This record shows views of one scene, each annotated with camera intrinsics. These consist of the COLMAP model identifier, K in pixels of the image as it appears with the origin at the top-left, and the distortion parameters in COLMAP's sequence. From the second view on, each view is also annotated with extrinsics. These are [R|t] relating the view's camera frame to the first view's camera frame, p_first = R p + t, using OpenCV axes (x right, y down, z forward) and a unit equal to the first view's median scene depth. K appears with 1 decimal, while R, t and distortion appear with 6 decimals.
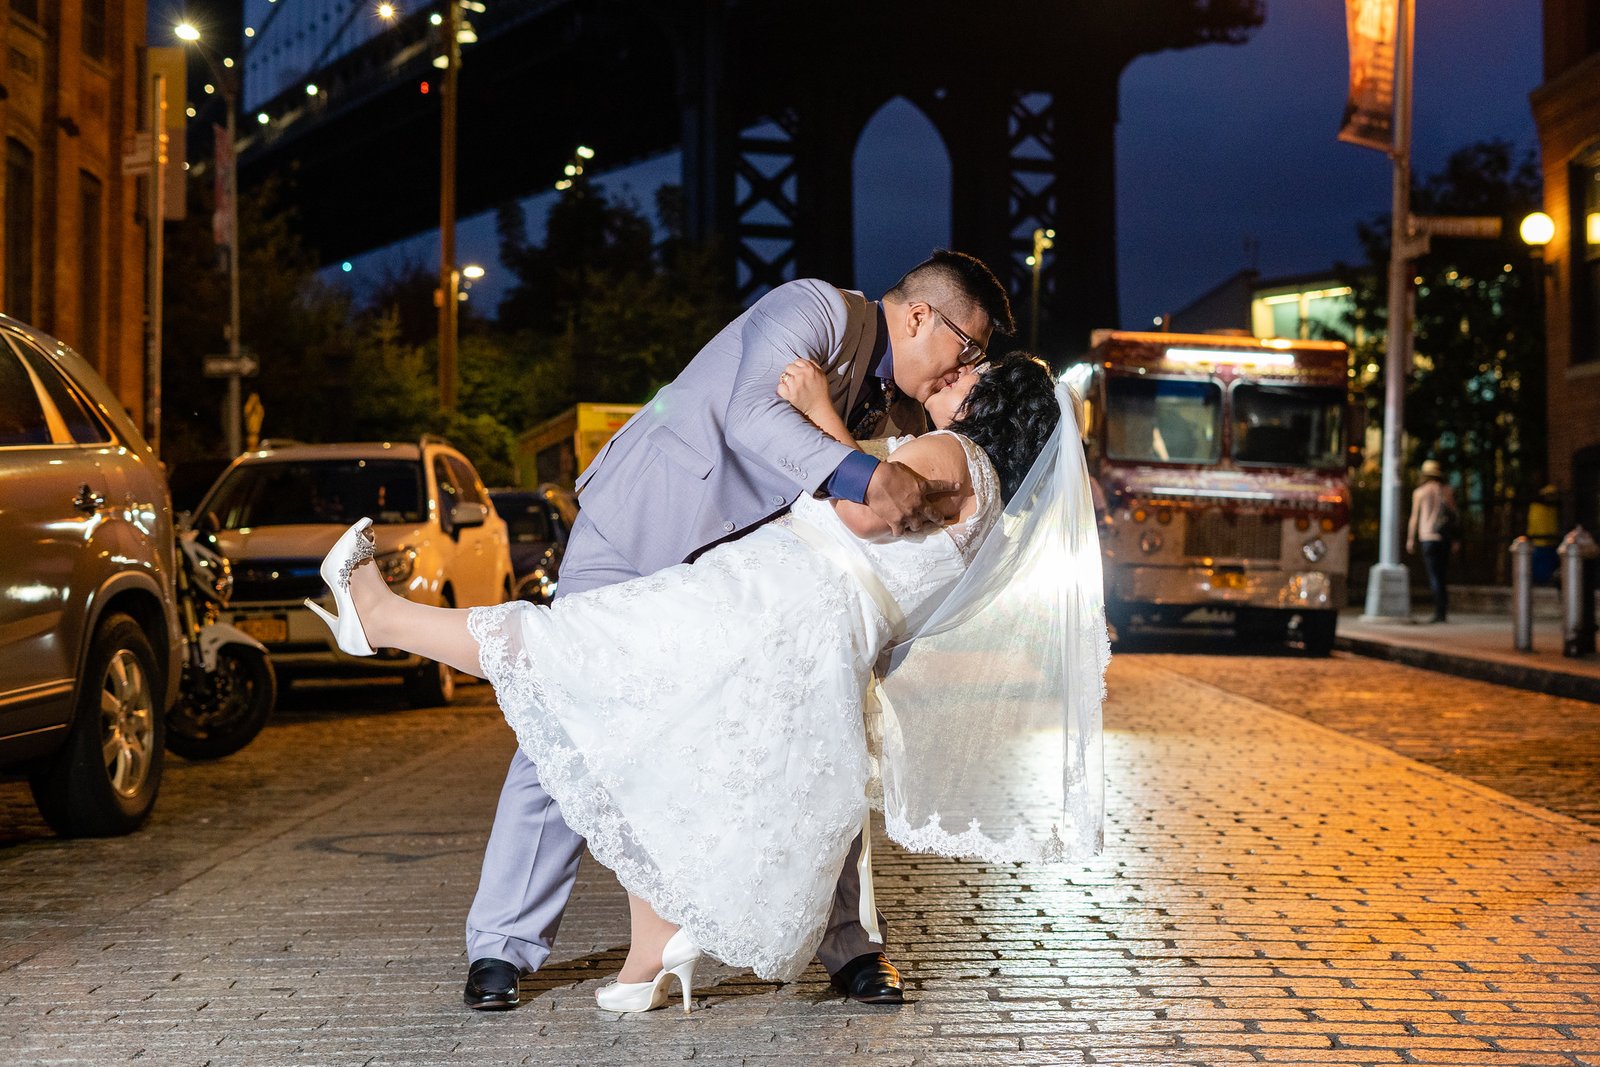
lens RADIAL K [[3405.2, 0, 800.0], [0, 3405.2, 533.5], [0, 0, 1]] dist [-0.007026, -0.011840]
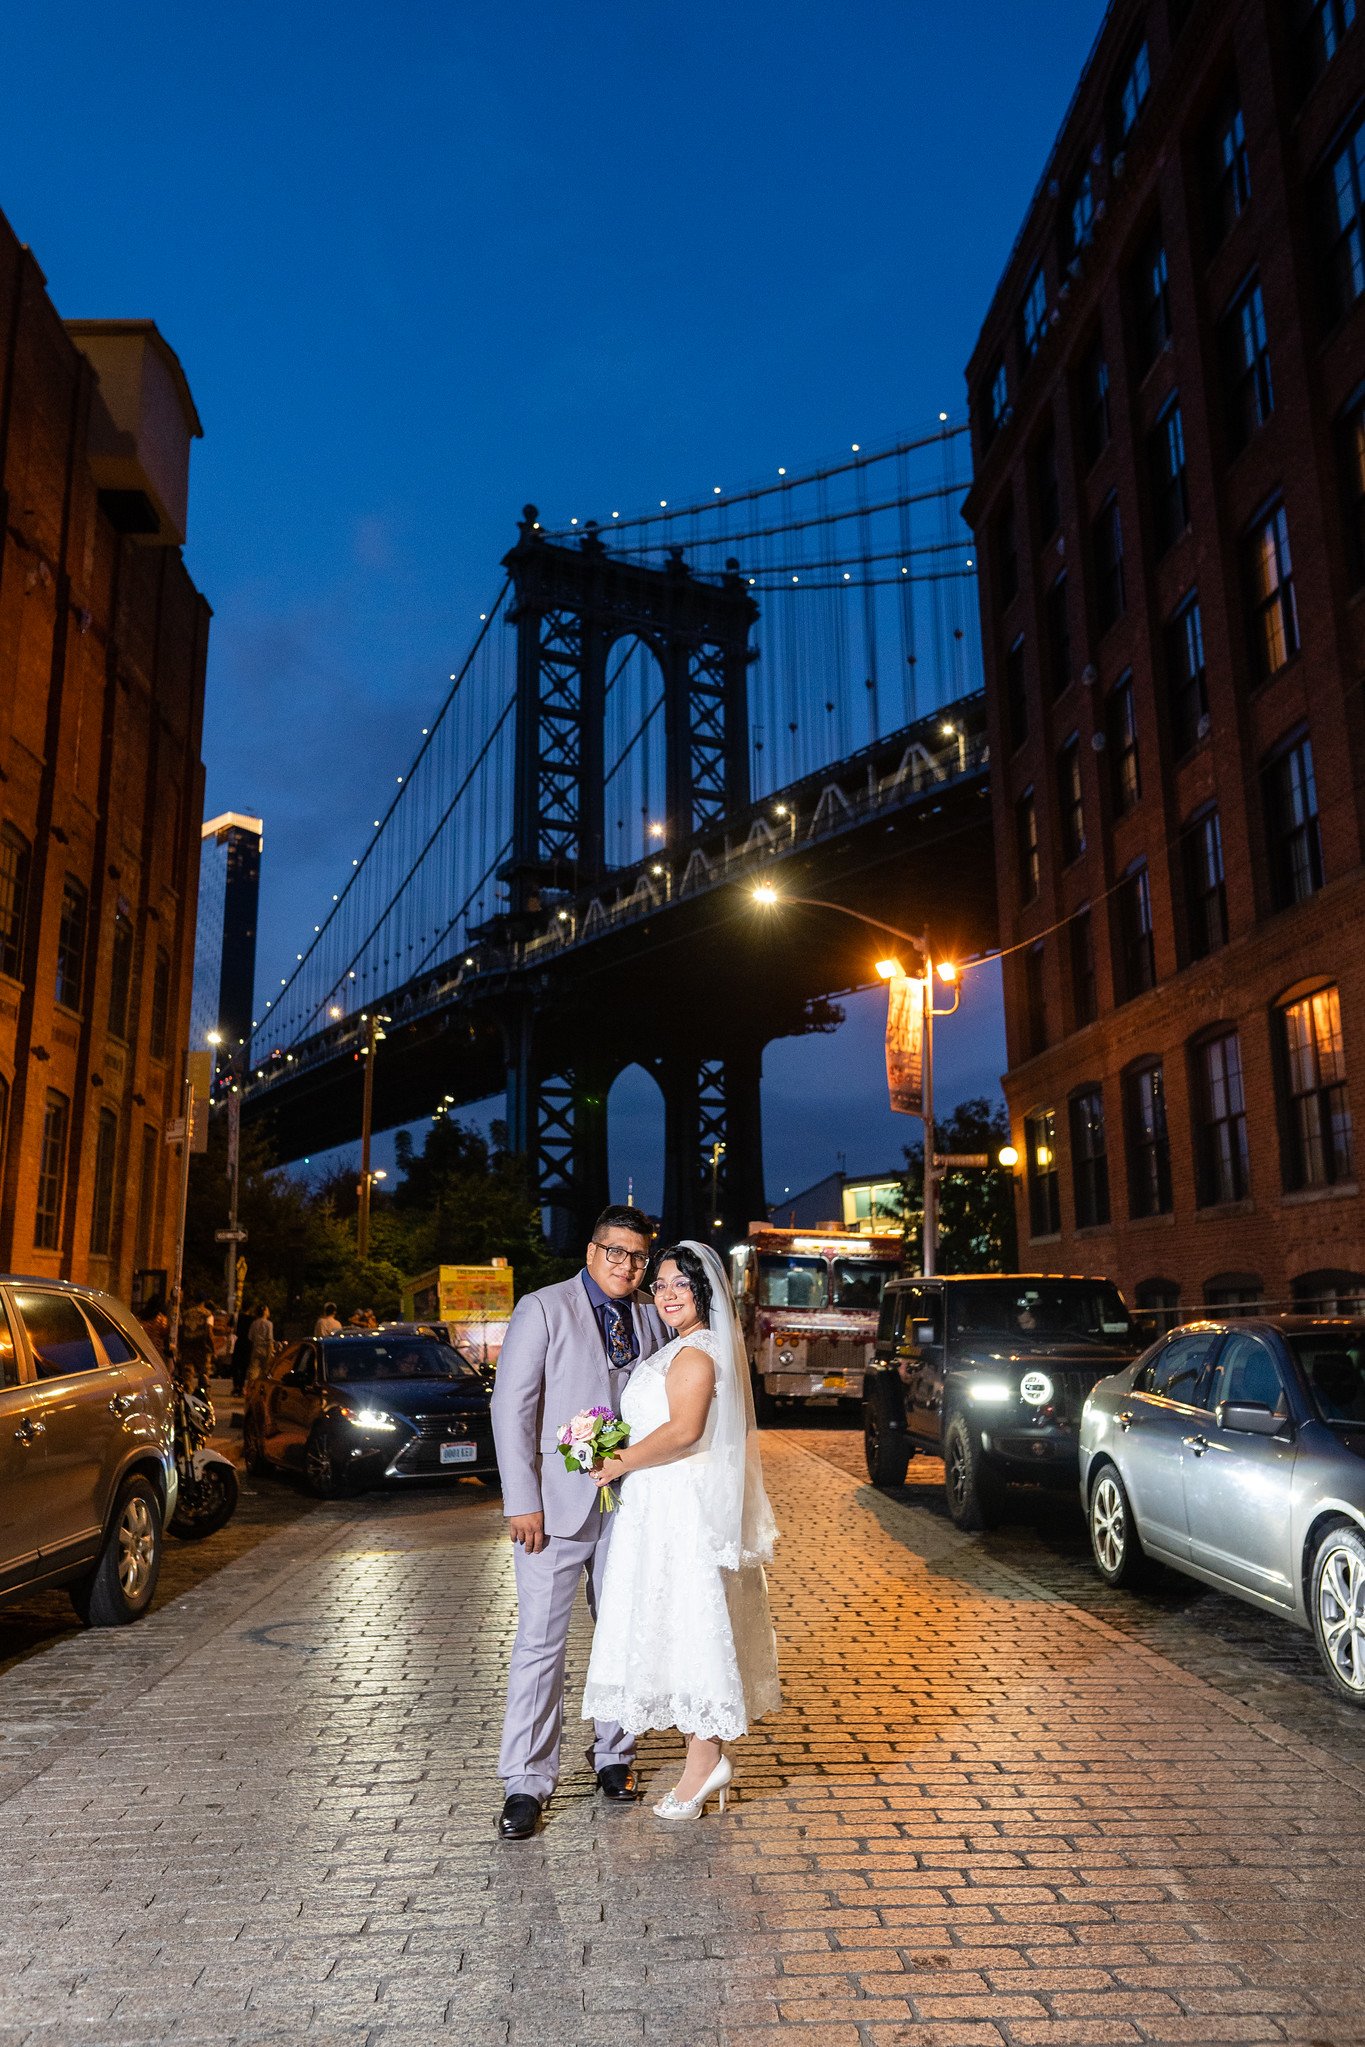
lens RADIAL K [[2240.9, 0, 682.5], [0, 2240.9, 1023.5], [0, 0, 1]] dist [-0.094744, 0.206605]
pose [[0.998463, 0.006202, 0.055069, -0.008132], [0.007927, 0.967515, -0.252689, 0.126074], [-0.054847, 0.252737, 0.965979, -0.087729]]
